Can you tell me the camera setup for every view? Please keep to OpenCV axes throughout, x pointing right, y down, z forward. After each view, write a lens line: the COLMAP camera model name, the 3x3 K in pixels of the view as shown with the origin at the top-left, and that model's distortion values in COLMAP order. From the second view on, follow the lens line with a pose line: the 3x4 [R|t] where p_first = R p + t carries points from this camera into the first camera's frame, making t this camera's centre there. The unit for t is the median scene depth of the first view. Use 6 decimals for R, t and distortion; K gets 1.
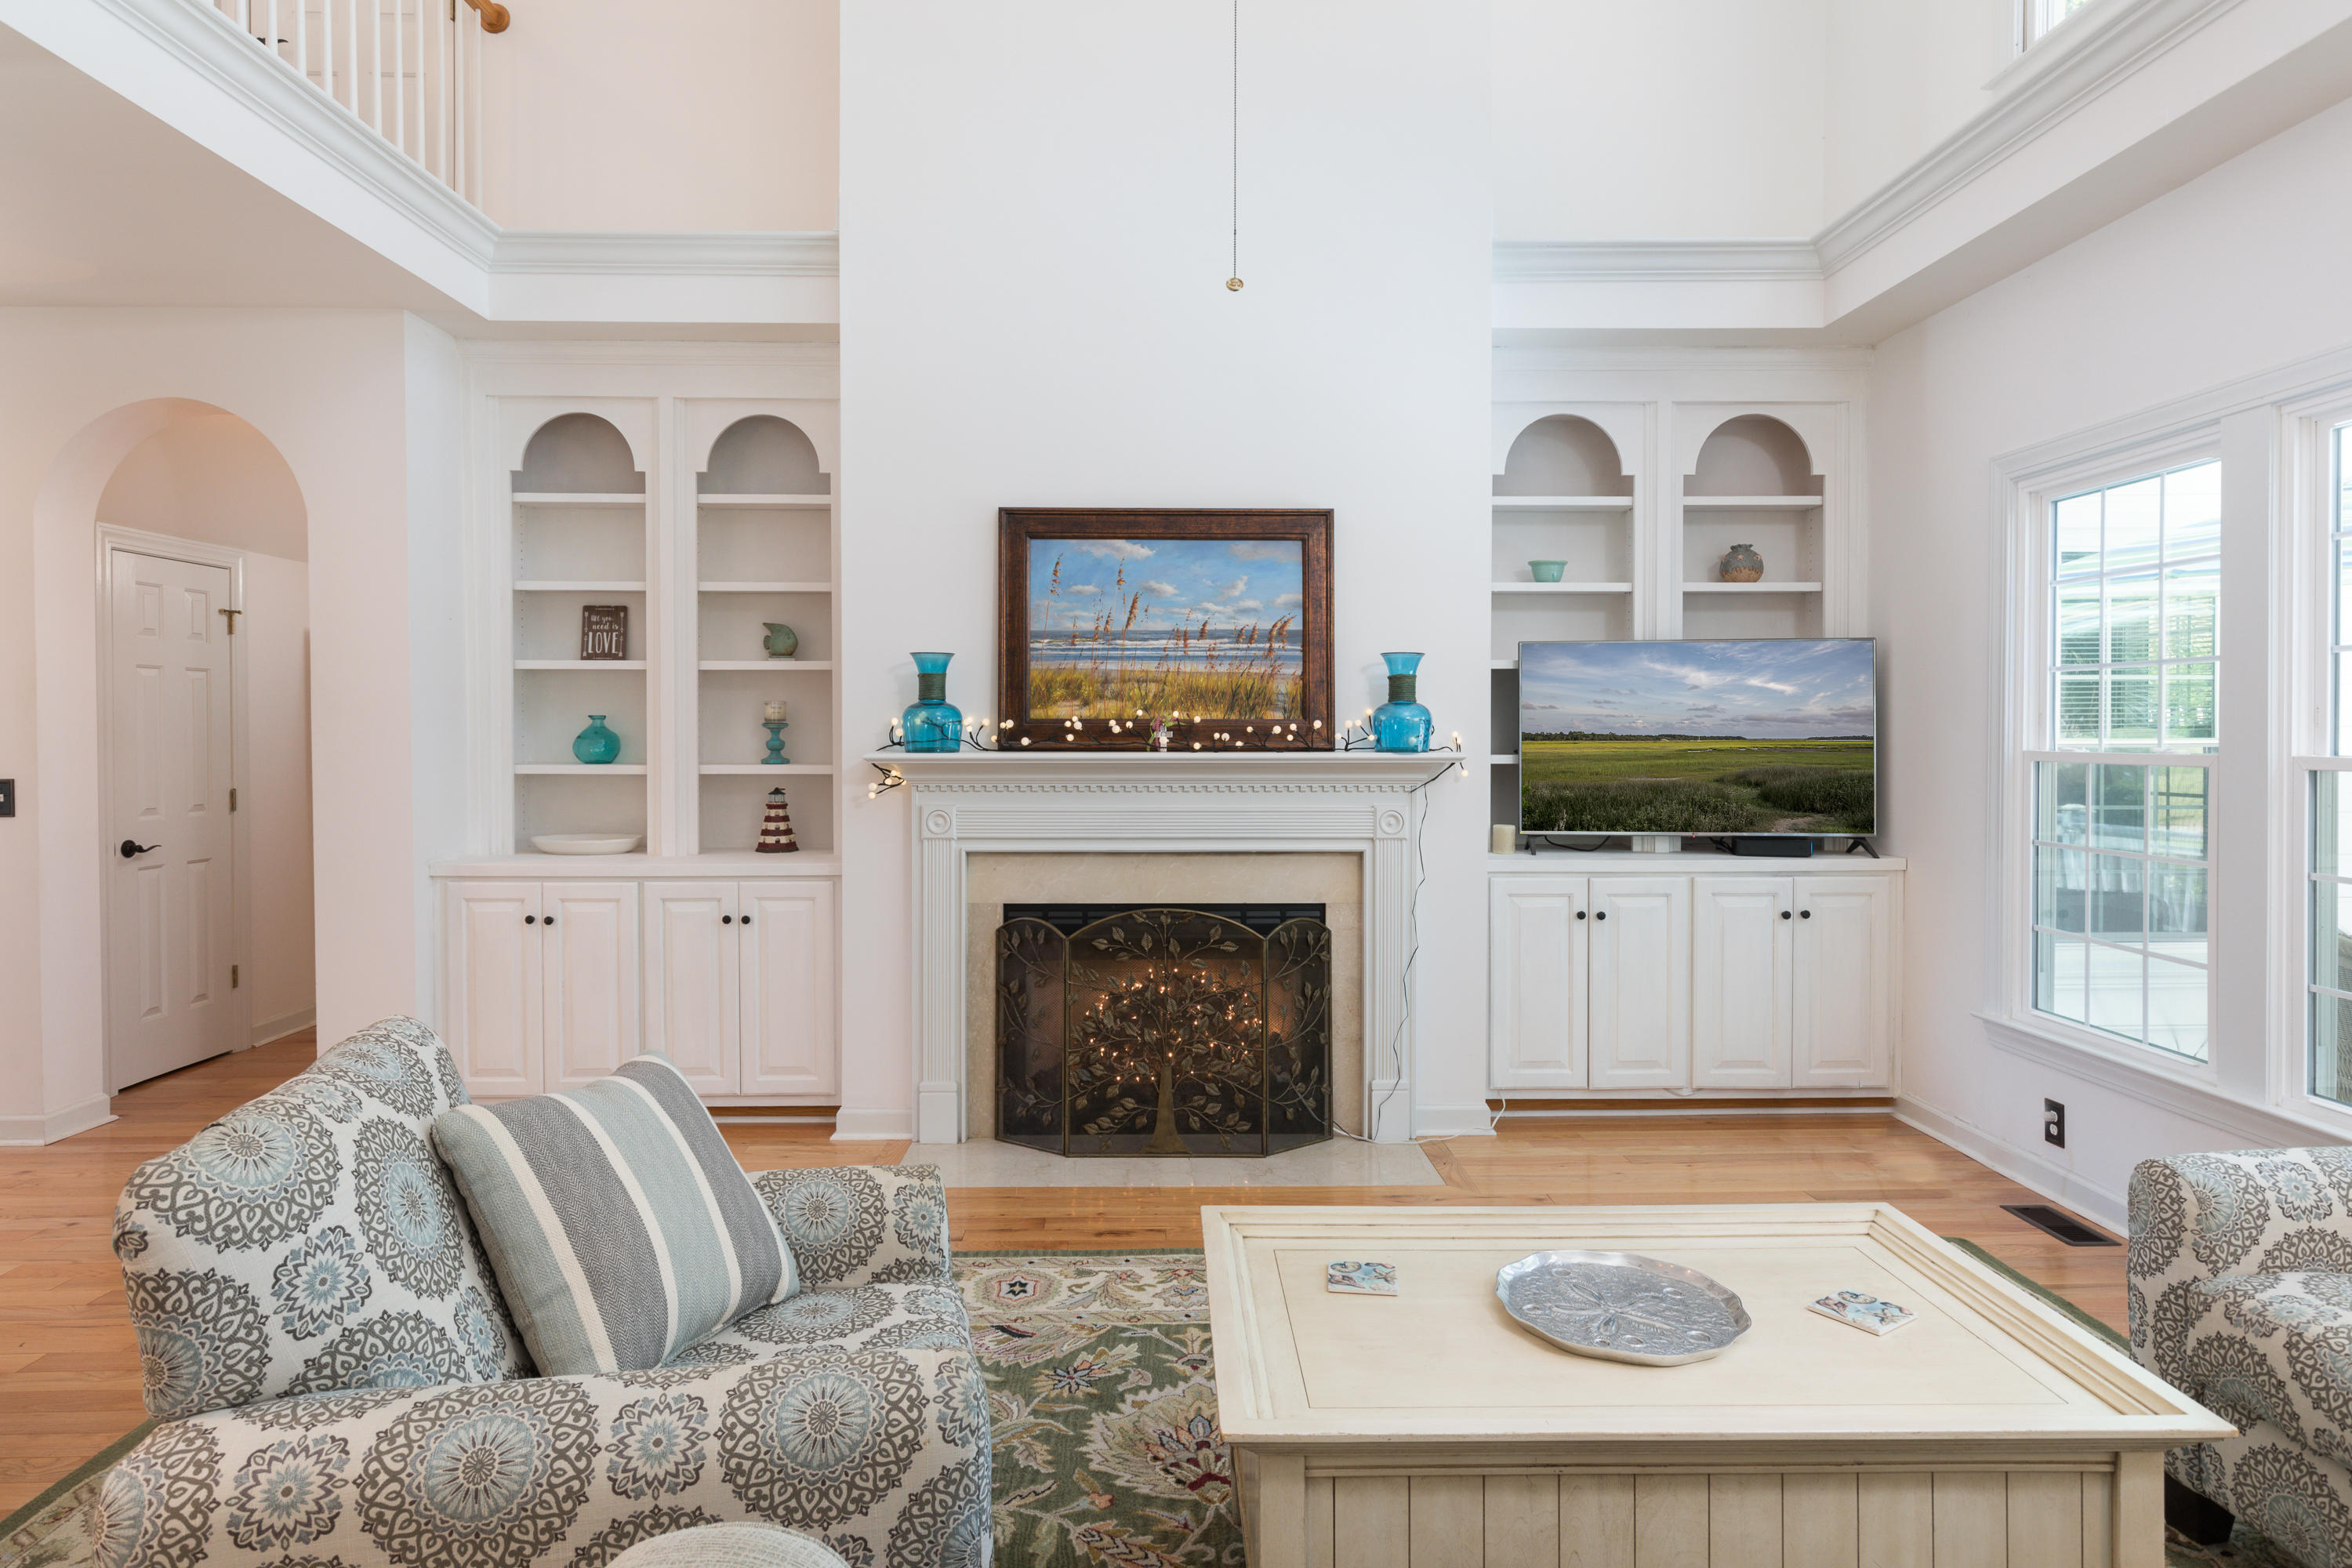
lens RADIAL K [[1328.5, 0, 1182.8], [0, 1328.5, 746.4], [0, 0, 1]] dist [0.004831, -0.003492]
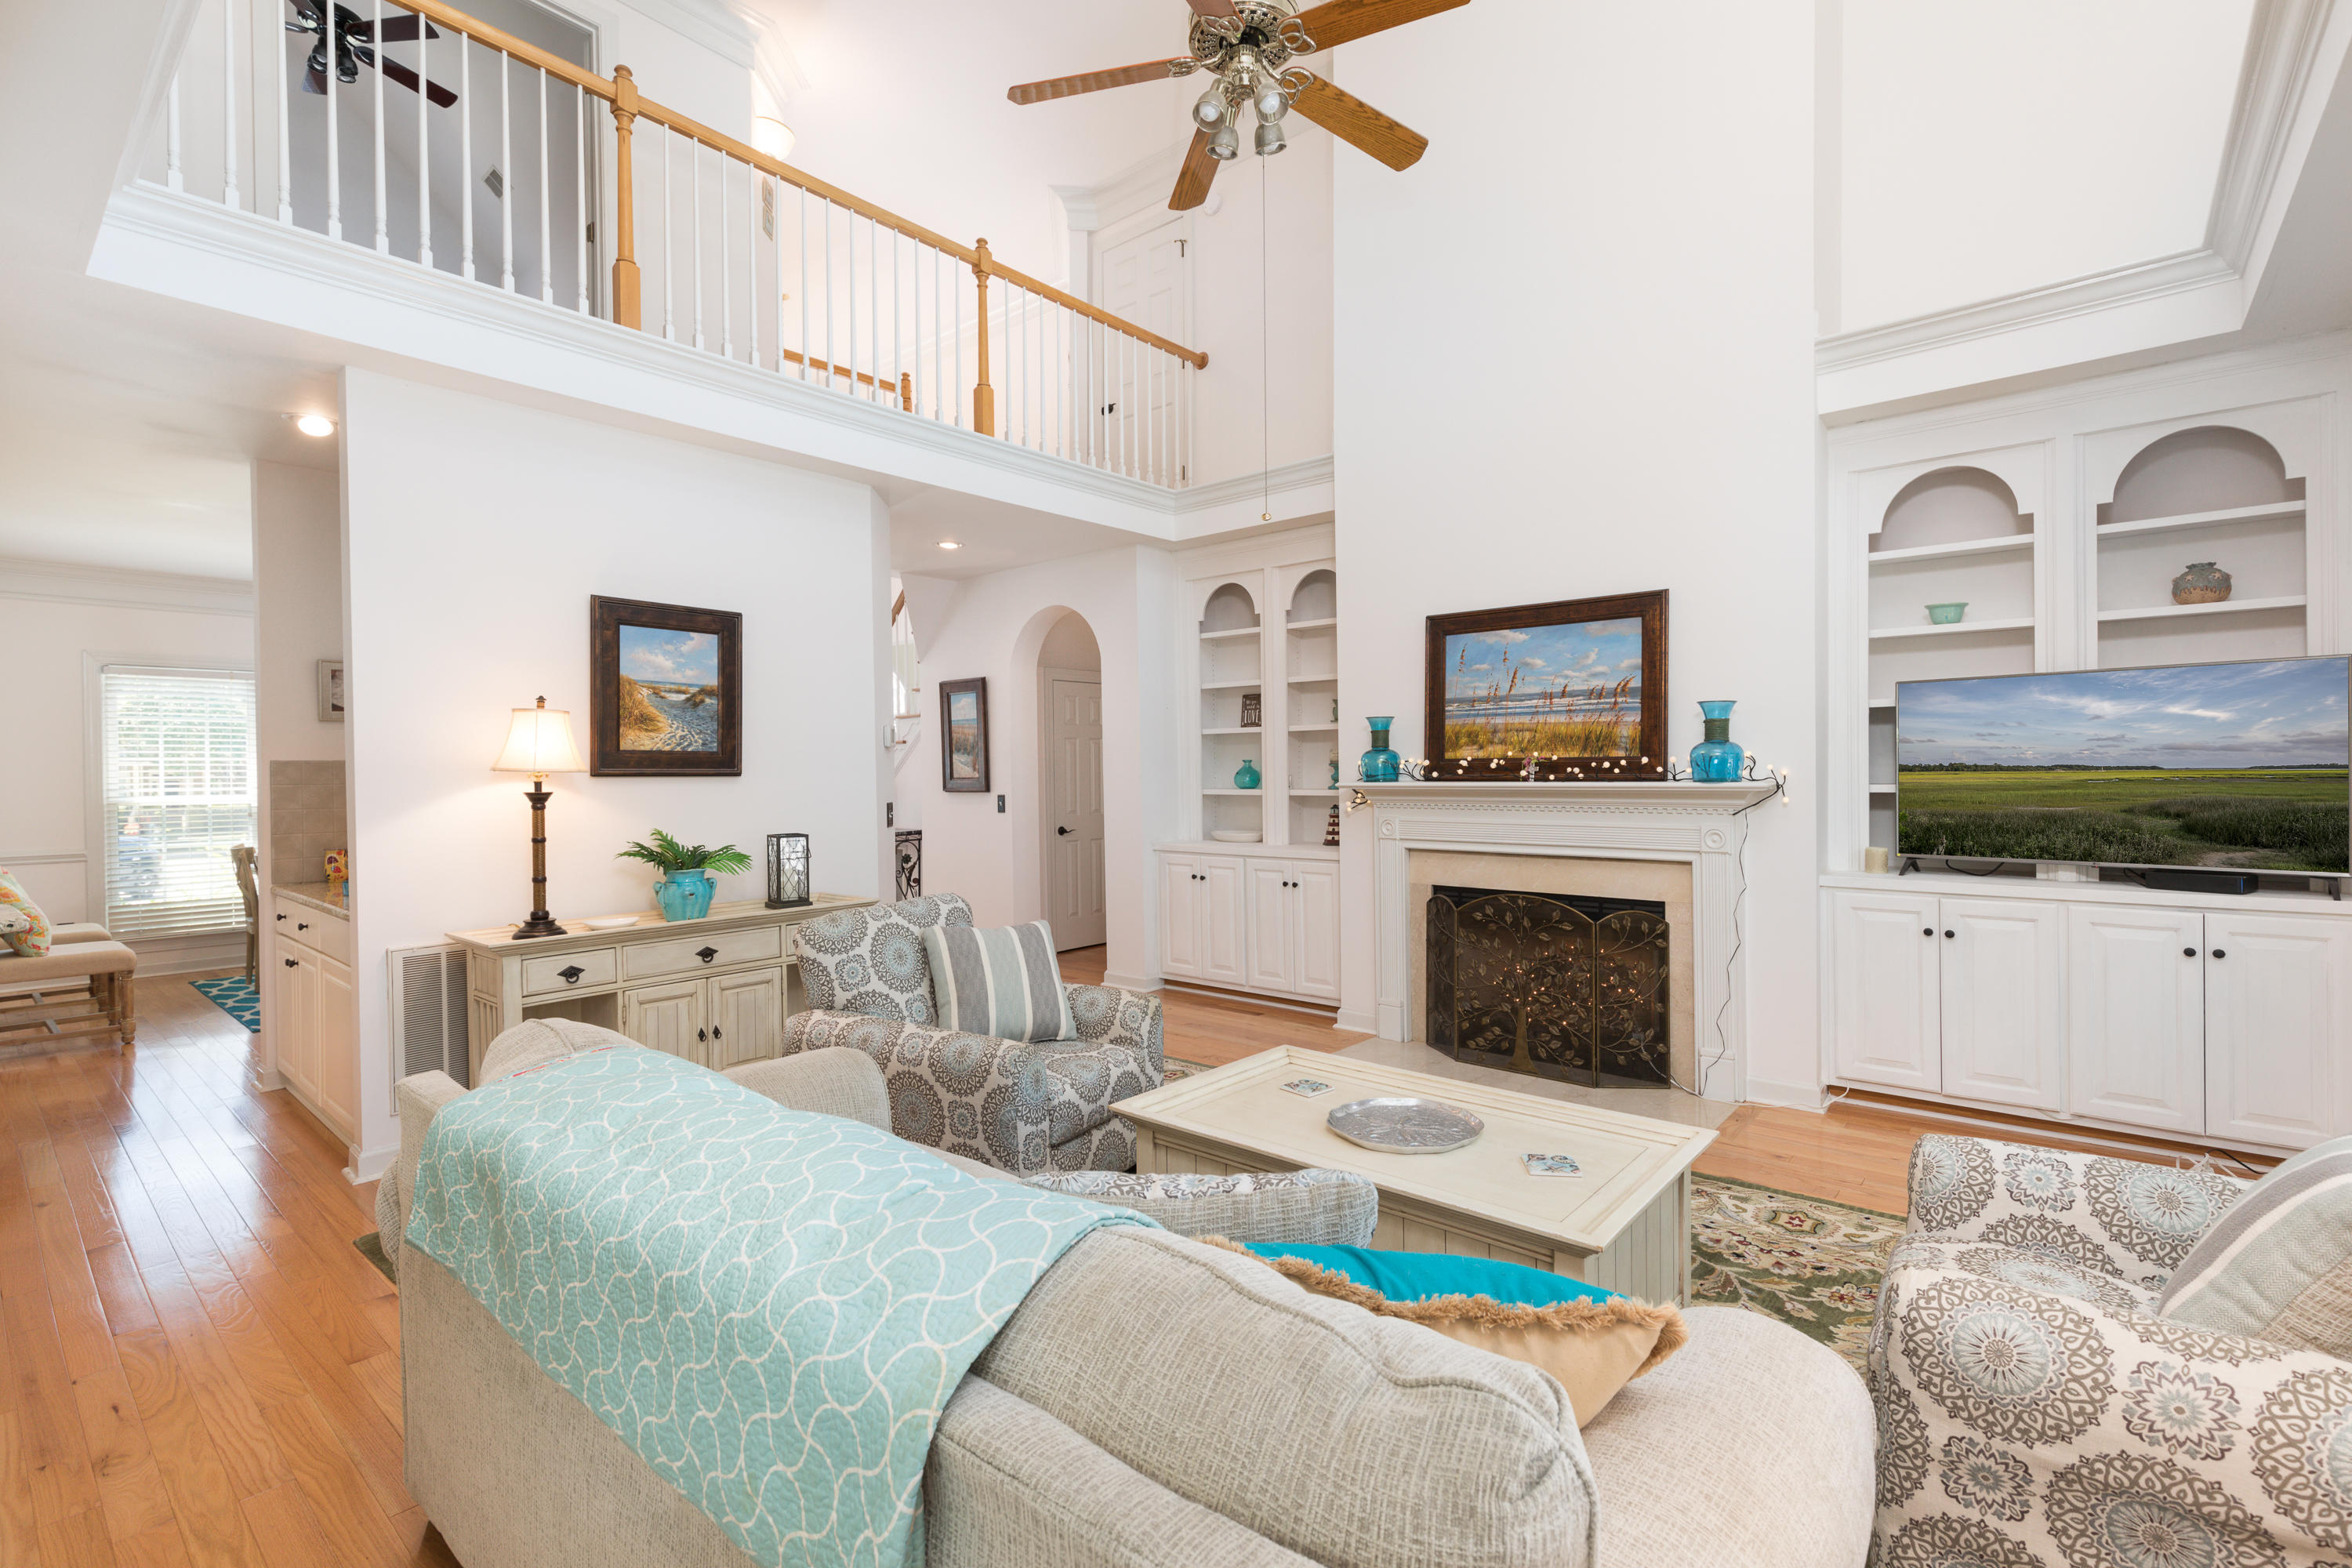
lens RADIAL K [[1062.2, 0, 1174.0], [0, 1062.2, 781.4], [0, 0, 1]] dist [0.002481, -0.001134]
pose [[0.741480, 0.000022, -0.670975, 0.438712], [0.002058, 0.999995, 0.002308, 0.000536], [0.670971, -0.003093, 0.741477, -0.061444]]
